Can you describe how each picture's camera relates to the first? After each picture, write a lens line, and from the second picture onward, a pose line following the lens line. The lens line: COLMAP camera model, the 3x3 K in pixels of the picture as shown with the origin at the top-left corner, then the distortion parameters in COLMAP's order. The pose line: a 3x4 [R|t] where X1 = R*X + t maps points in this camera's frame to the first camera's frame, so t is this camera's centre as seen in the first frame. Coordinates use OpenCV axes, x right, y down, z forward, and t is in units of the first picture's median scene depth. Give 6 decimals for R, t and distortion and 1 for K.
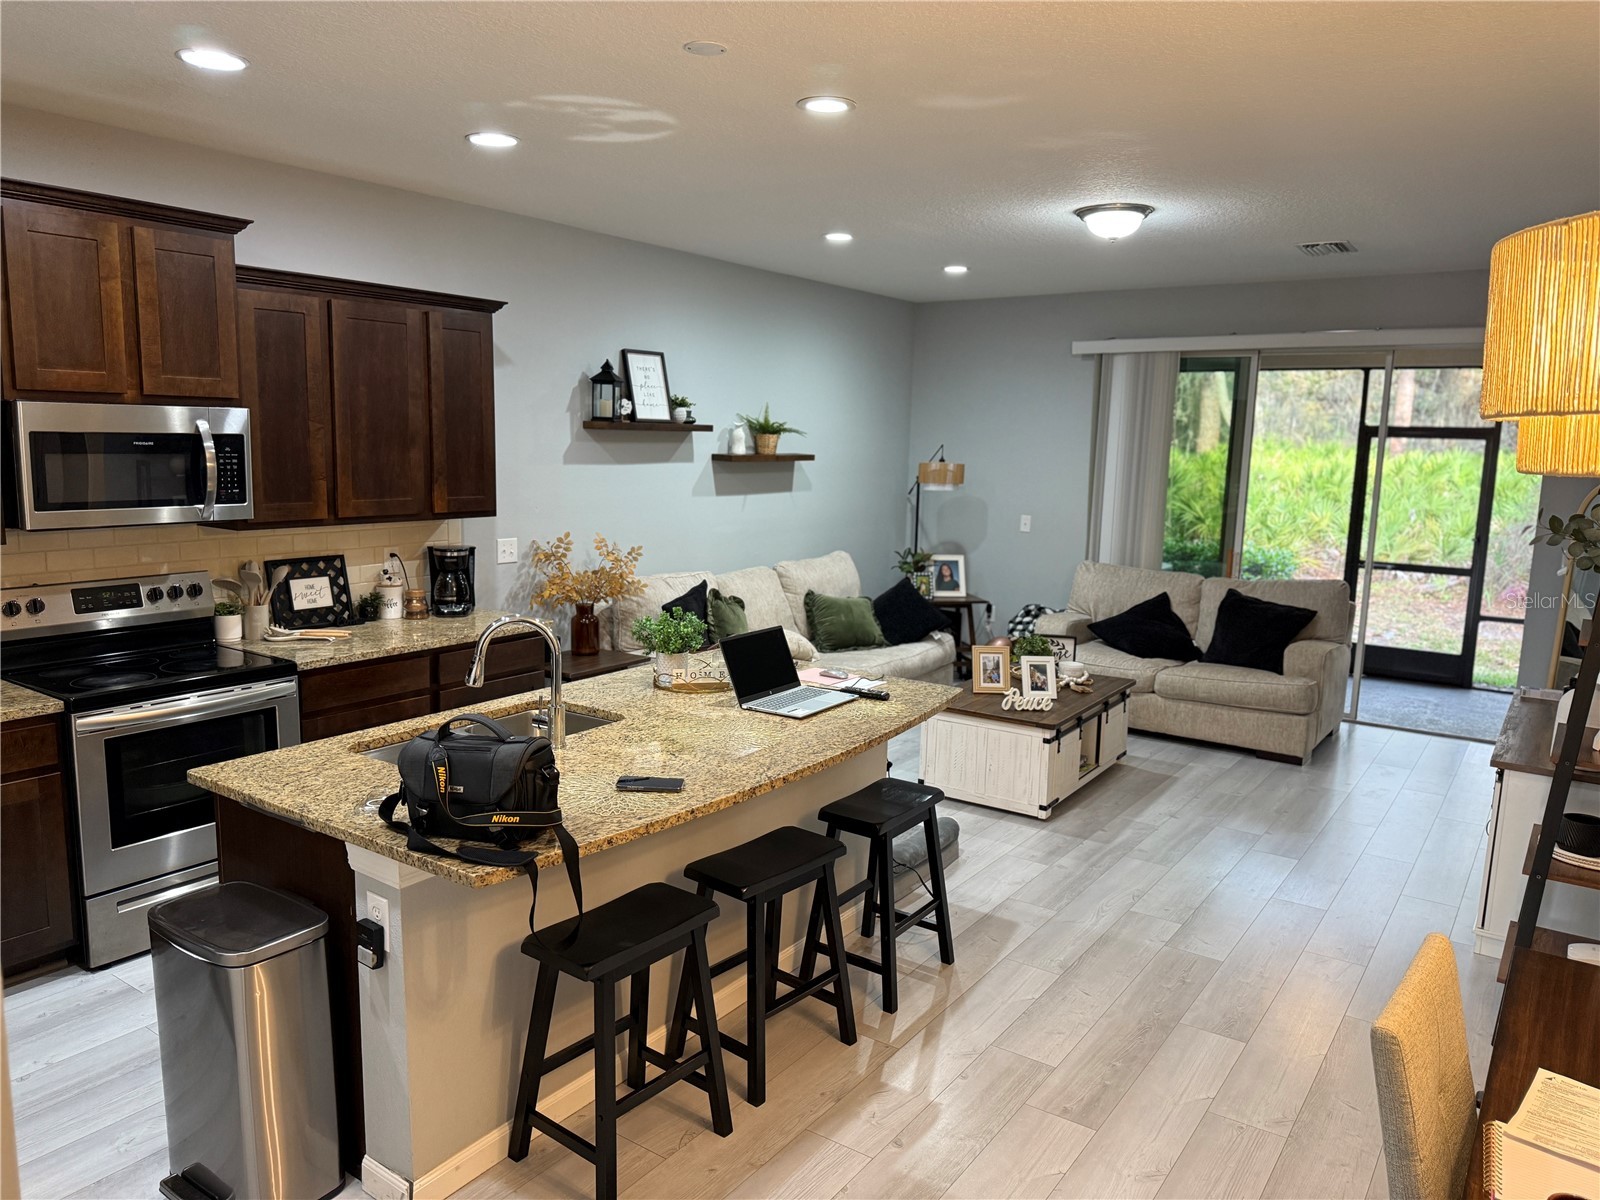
lens RADIAL K [[1123.2, 0, 800.0], [0, 1123.2, 600.0], [0, 0, 1]] dist [0.191291, -0.379328]
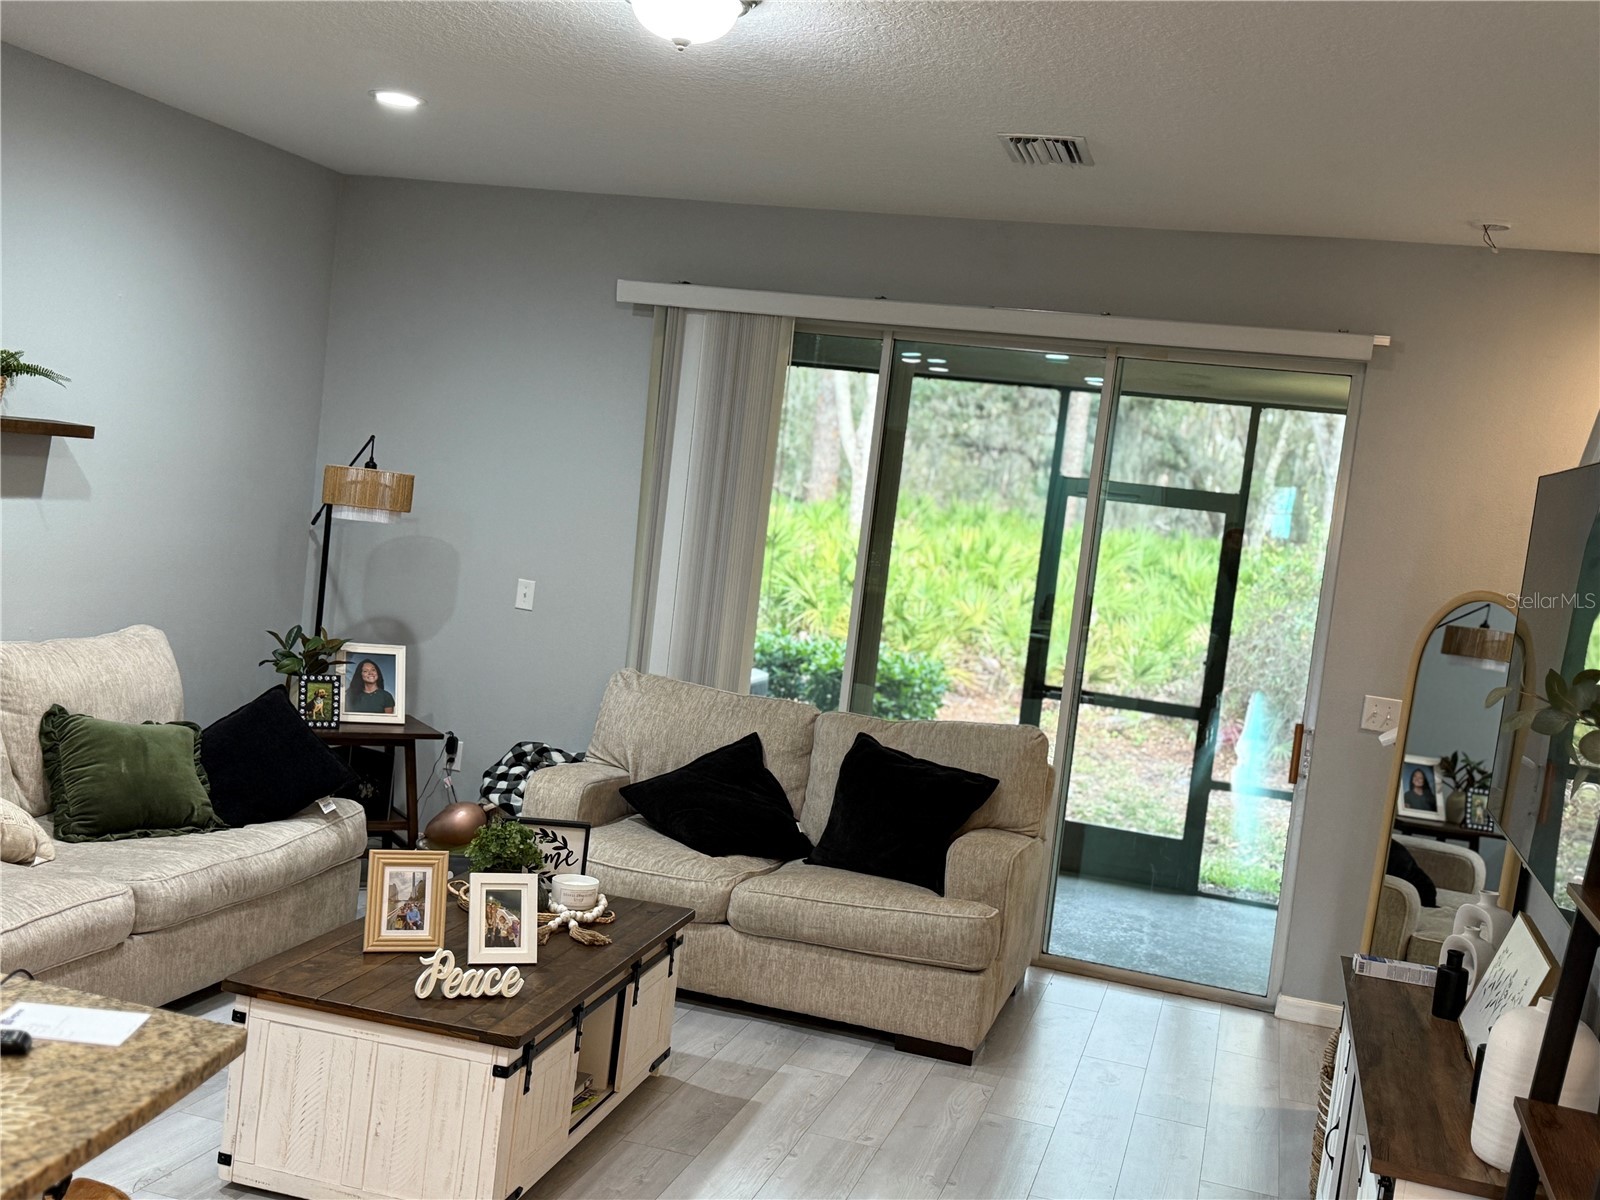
lens RADIAL K [[1691.3, 0, 800.0], [0, 1691.3, 600.0], [0, 0, 1]] dist [0.105449, 0.002452]
pose [[0.943218, 0.061972, 0.326344, 0.063873], [-0.043127, 0.996974, -0.064675, -0.019380], [-0.329364, 0.046928, 0.943036, 0.200998]]
